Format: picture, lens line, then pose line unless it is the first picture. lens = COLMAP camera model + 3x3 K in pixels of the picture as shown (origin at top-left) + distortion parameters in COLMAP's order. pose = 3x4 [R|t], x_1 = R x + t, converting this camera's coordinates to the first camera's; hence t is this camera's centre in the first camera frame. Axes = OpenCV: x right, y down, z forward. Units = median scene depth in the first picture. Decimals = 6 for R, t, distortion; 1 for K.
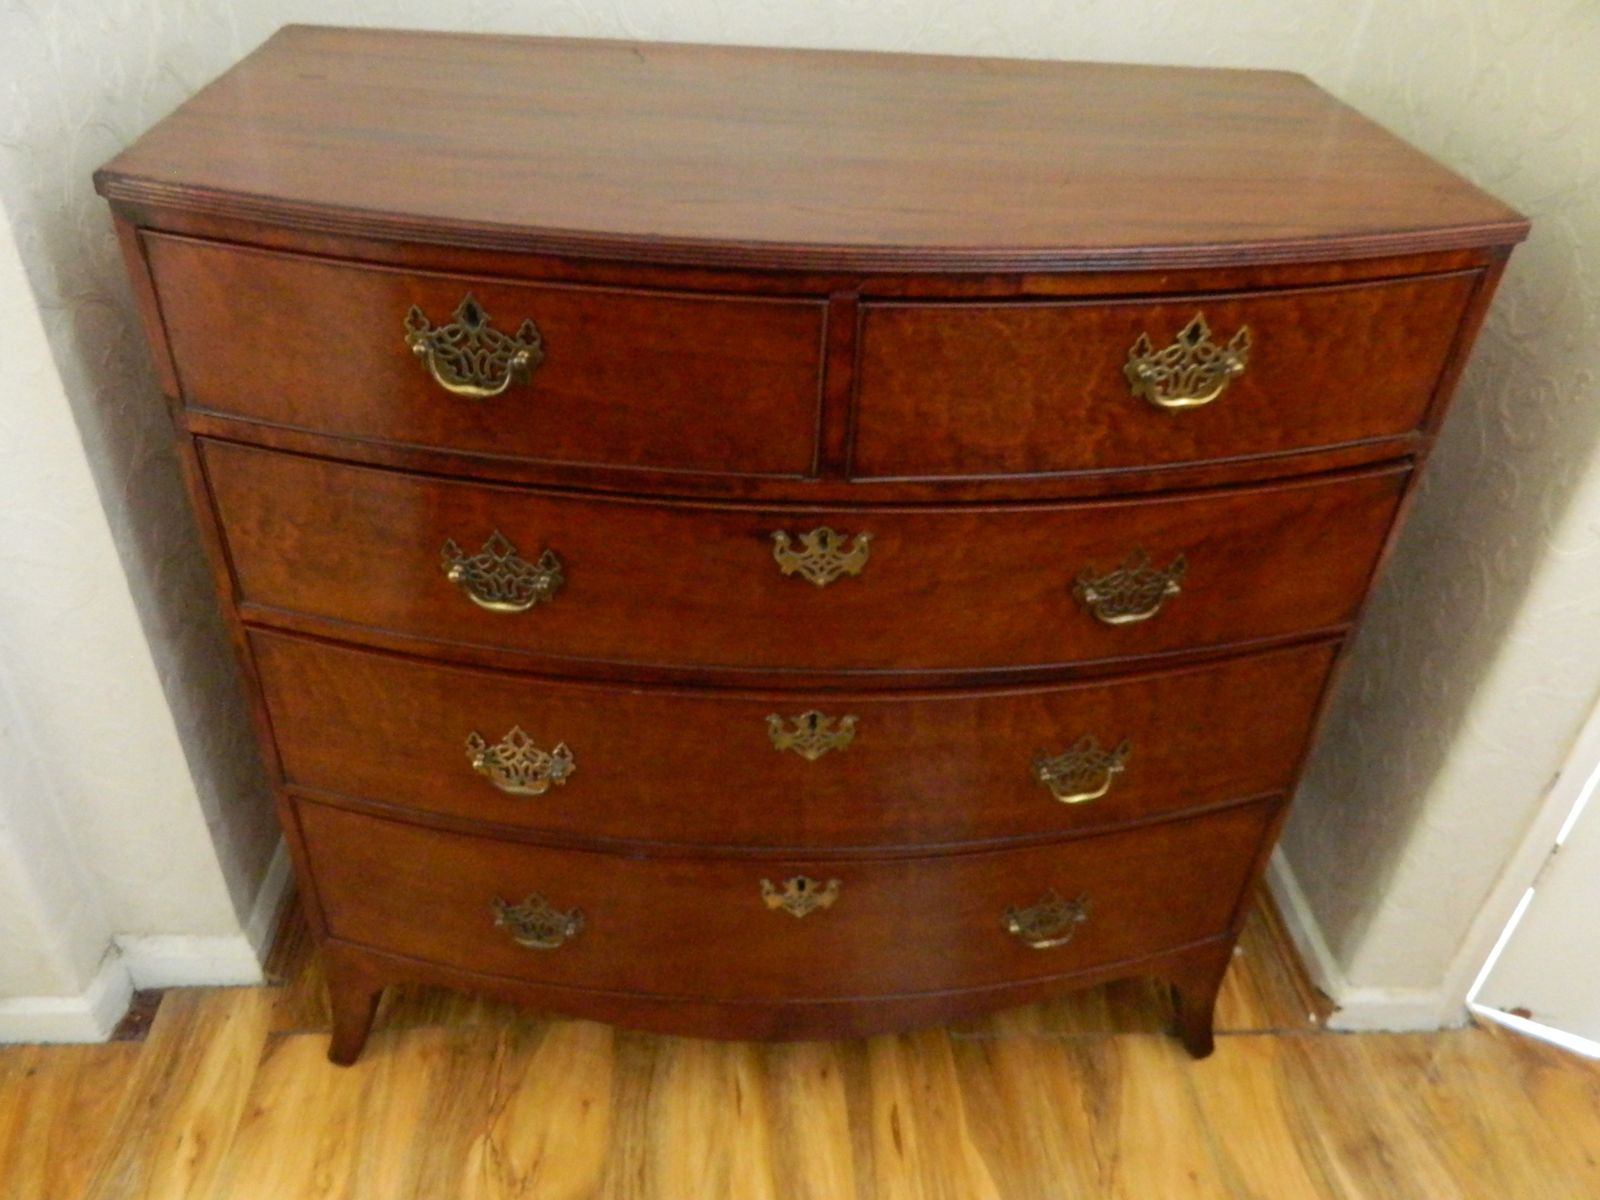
lens RADIAL K [[1240.1, 0, 798.4], [0, 1240.1, 594.0], [0, 0, 1]] dist [0.038781, -0.022888]
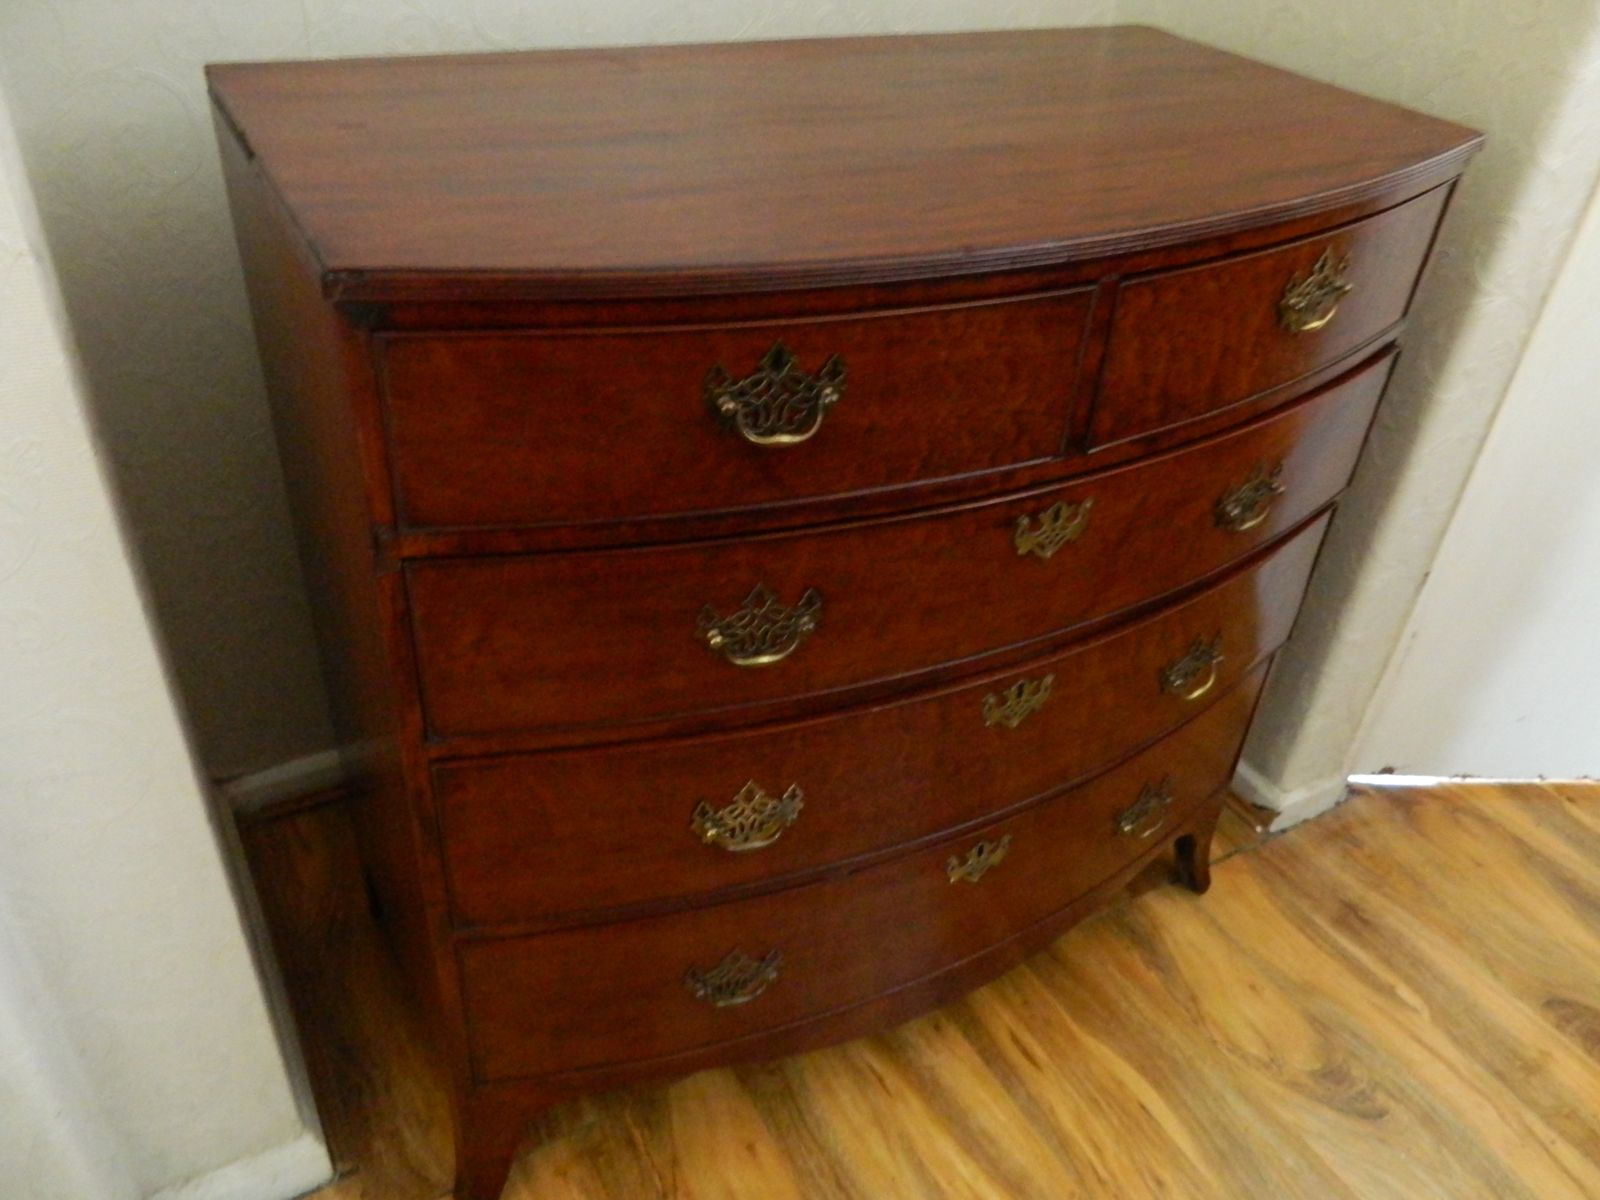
lens RADIAL K [[1240.1, 0, 799.5], [0, 1240.1, 591.1], [0, 0, 1]] dist [0.038781, -0.022888]
pose [[0.896015, -0.246846, 0.369085, -0.530141], [0.236352, 0.968832, 0.074176, -0.100665], [-0.375891, 0.020772, 0.926431, 0.106273]]
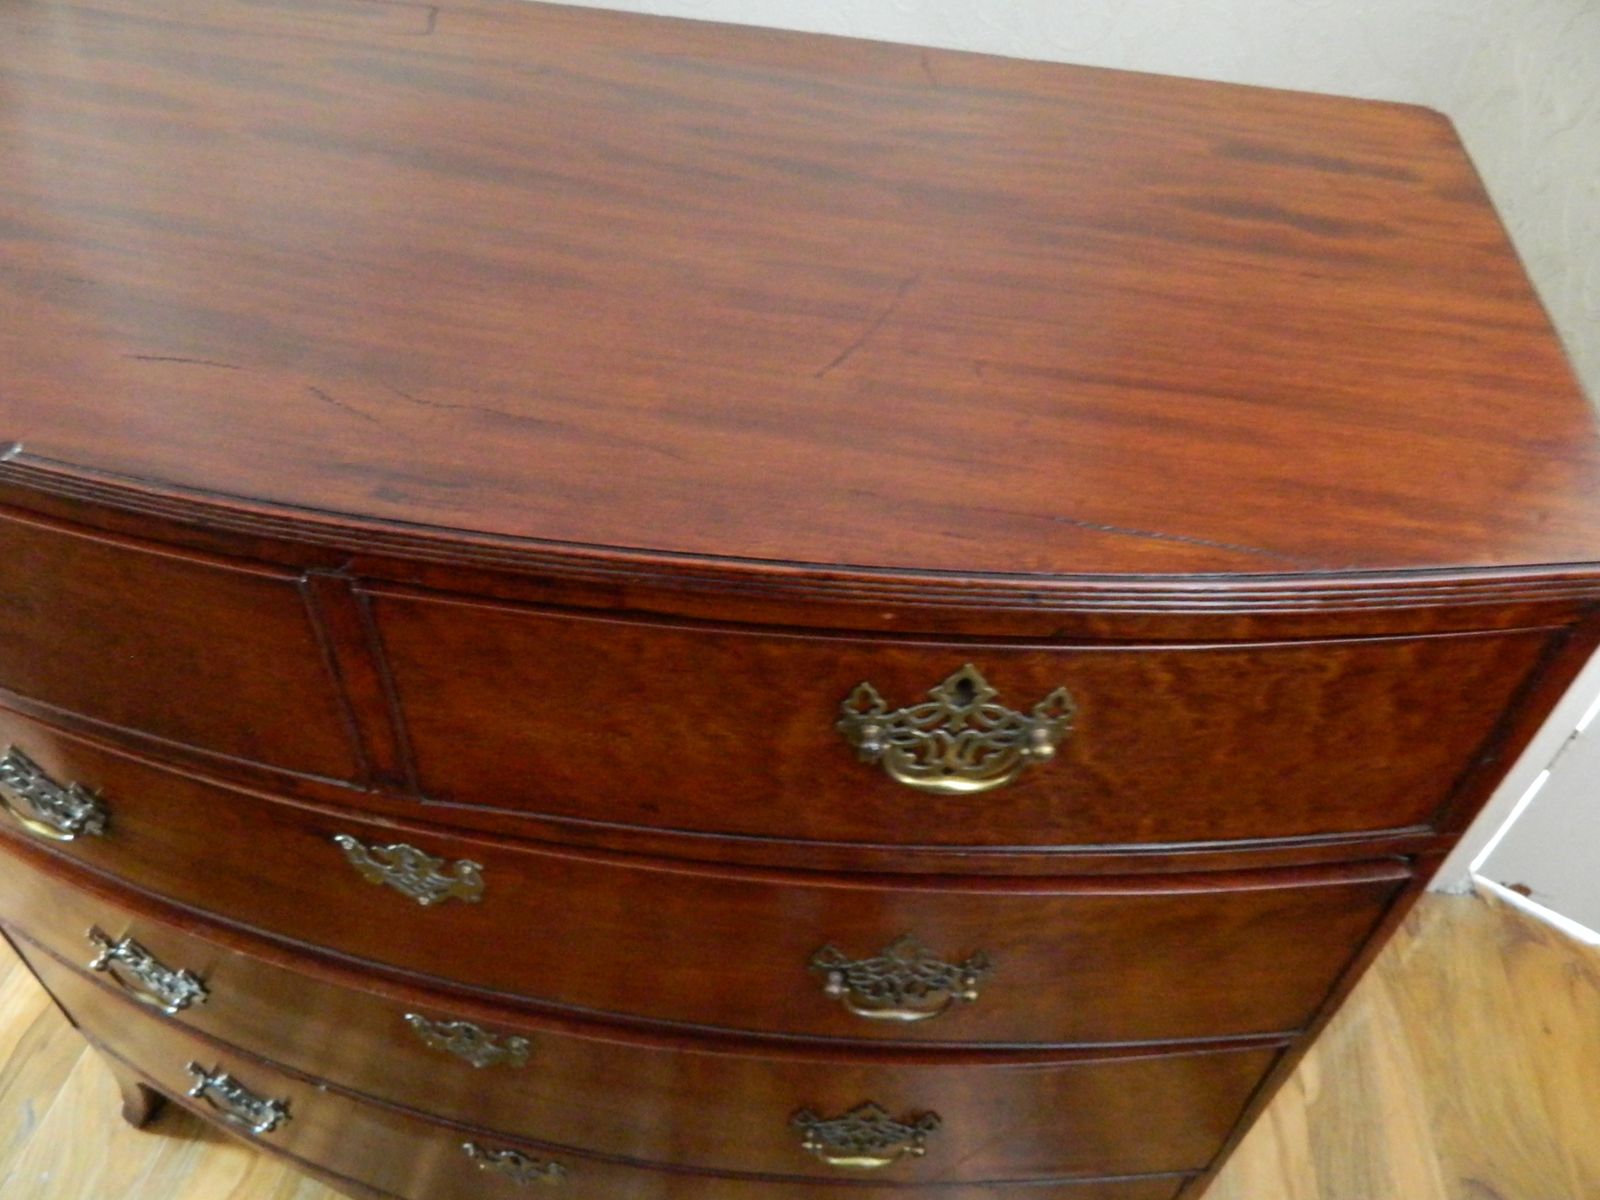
lens RADIAL K [[1213.4, 0, 794.9], [0, 1213.4, 596.5], [0, 0, 1]] dist [0.001725, -0.019023]
pose [[0.970322, 0.154807, -0.185771, 0.294006], [-0.128138, 0.980664, 0.147915, -0.279532], [0.205077, -0.119721, 0.971396, 0.394766]]
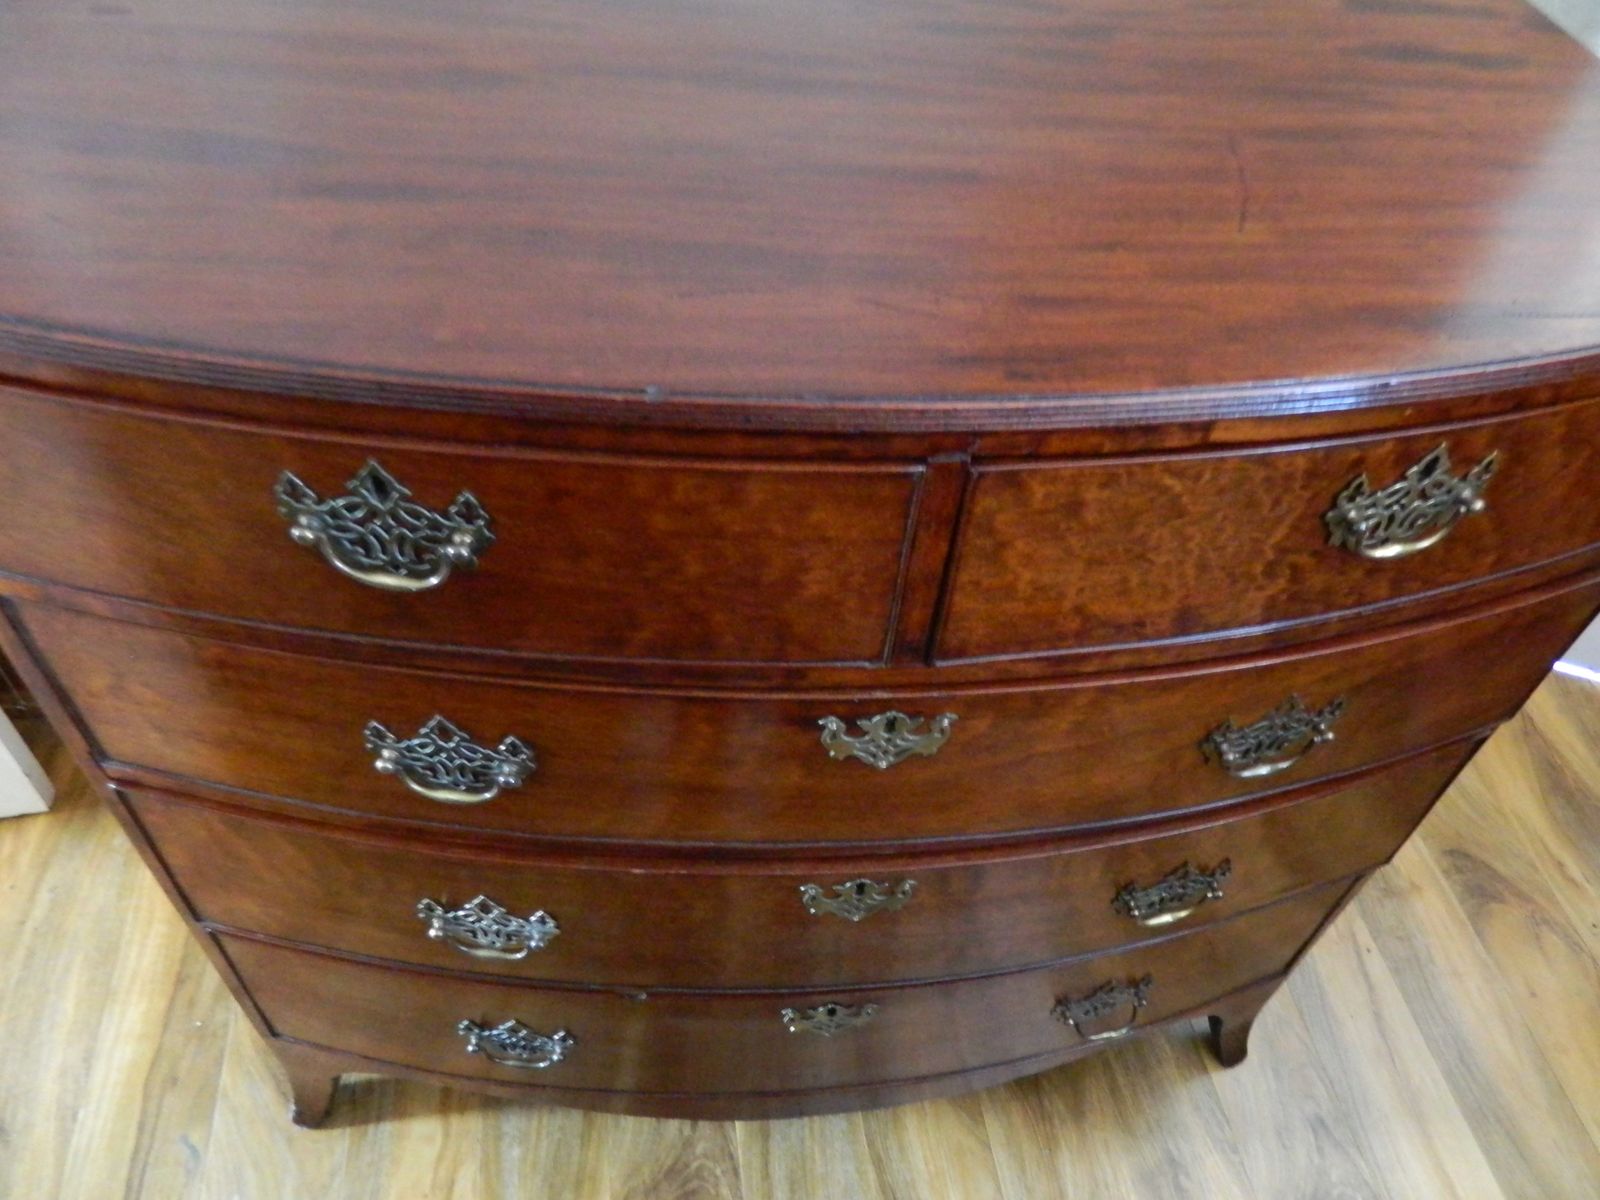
lens RADIAL K [[1208.0, 0, 801.8], [0, 1208.0, 604.6], [0, 0, 1]] dist [0.007465, -0.001906]
pose [[0.998354, -0.024740, 0.051743, -0.062247], [0.012943, 0.976092, 0.216972, -0.248024], [-0.055873, -0.215945, 0.974806, 0.294496]]
